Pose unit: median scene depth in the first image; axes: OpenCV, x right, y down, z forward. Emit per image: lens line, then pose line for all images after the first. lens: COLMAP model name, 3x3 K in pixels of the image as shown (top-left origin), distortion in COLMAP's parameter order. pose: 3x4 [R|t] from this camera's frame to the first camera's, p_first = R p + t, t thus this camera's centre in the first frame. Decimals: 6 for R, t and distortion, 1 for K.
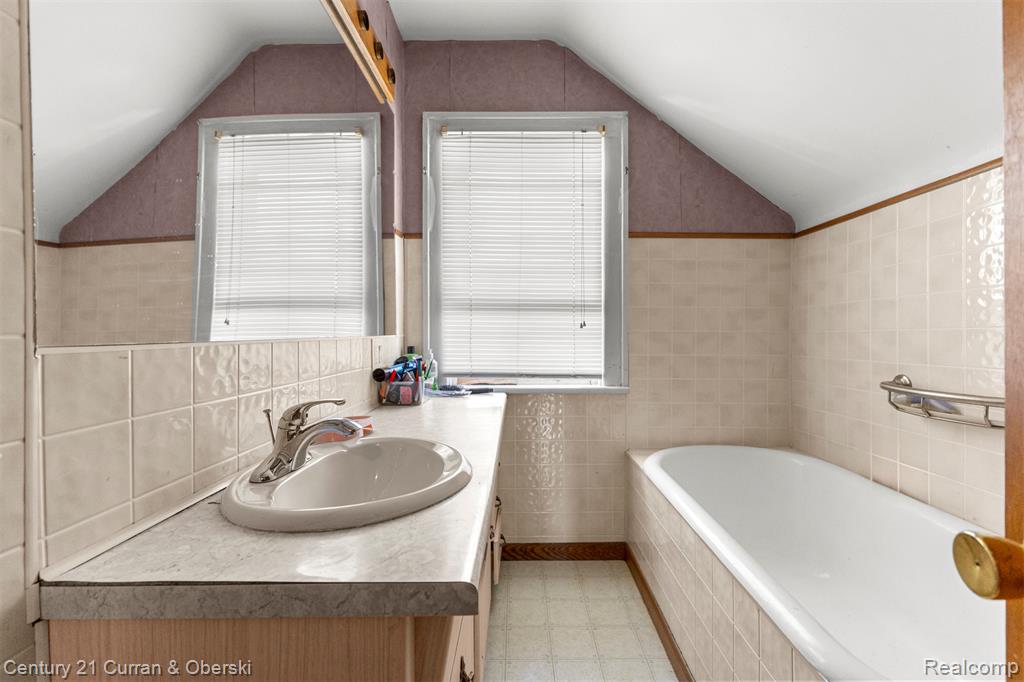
lens RADIAL K [[448.5, 0, 519.7], [0, 448.5, 339.2], [0, 0, 1]] dist [0.002597, -0.004629]
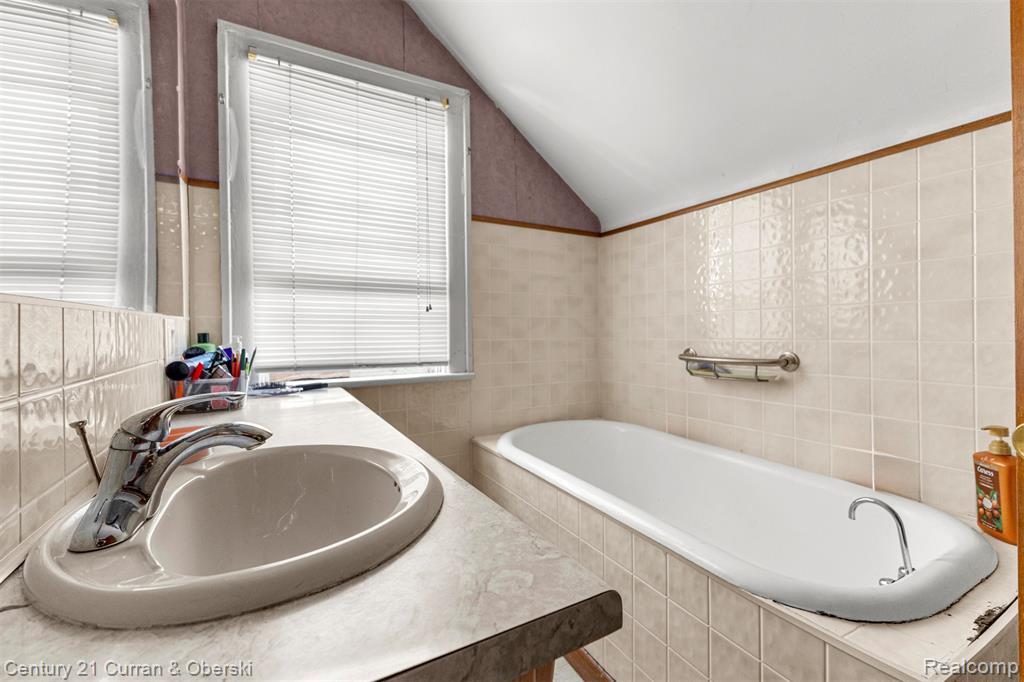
lens RADIAL K [[448.5, 0, 518.4], [0, 448.5, 336.3], [0, 0, 1]] dist [0.002597, -0.004629]
pose [[0.864244, -0.014564, 0.502862, -0.167806], [0.014428, 0.999887, 0.004162, 0.025056], [-0.502866, 0.003658, 0.864357, 0.105985]]
